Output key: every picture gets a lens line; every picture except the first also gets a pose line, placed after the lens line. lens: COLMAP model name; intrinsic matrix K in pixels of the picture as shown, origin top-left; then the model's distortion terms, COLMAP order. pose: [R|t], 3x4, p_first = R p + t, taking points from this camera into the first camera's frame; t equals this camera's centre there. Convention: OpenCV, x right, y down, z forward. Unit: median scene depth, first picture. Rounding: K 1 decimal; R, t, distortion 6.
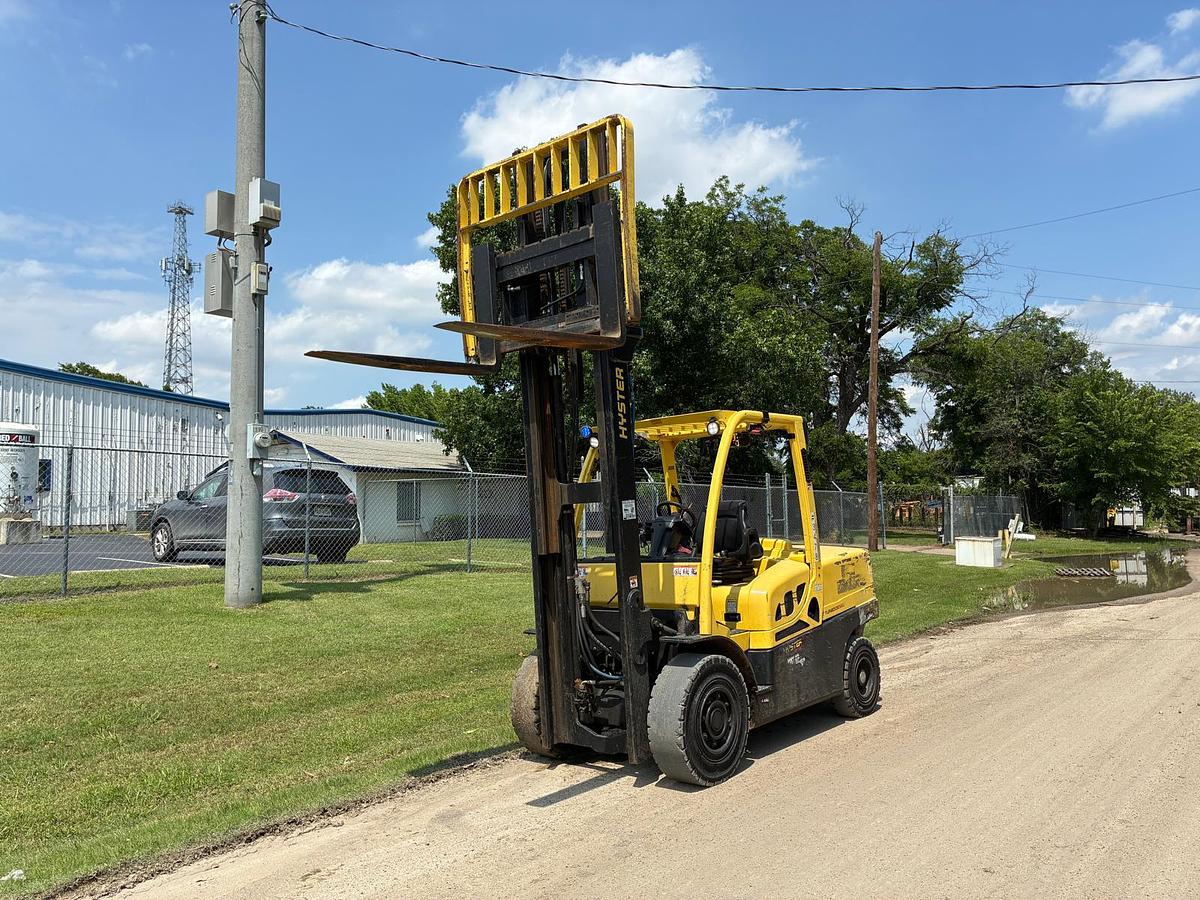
lens RADIAL K [[919.1, 0, 605.6], [0, 919.1, 446.8], [0, 0, 1]] dist [0.044518, -0.047414]
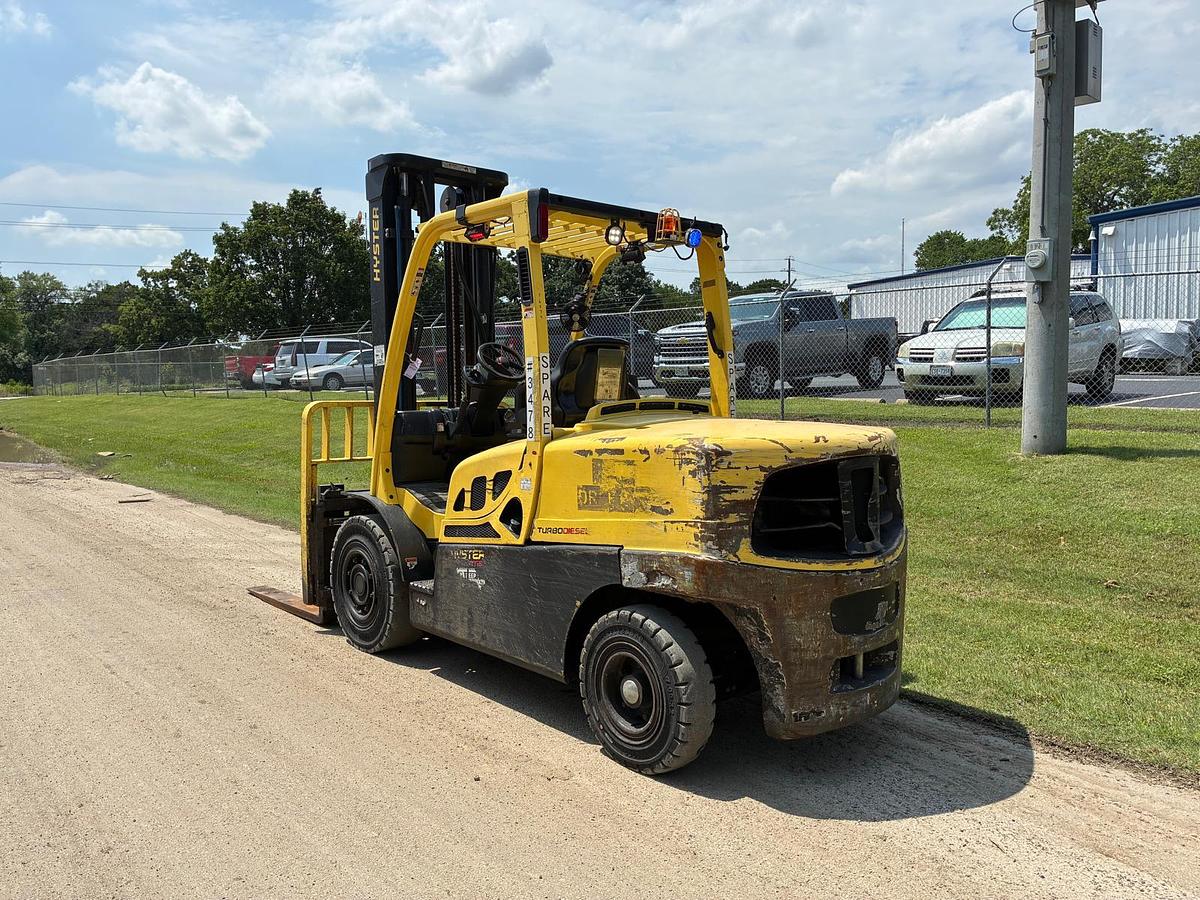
lens RADIAL K [[919.1, 0, 605.6], [0, 919.1, 446.8], [0, 0, 1]] dist [0.044518, -0.047414]
pose [[-0.142307, 0.102537, -0.984497, 0.149175], [0.085124, 0.992203, 0.091035, 0.014868], [0.986156, -0.070850, -0.149925, 0.212923]]
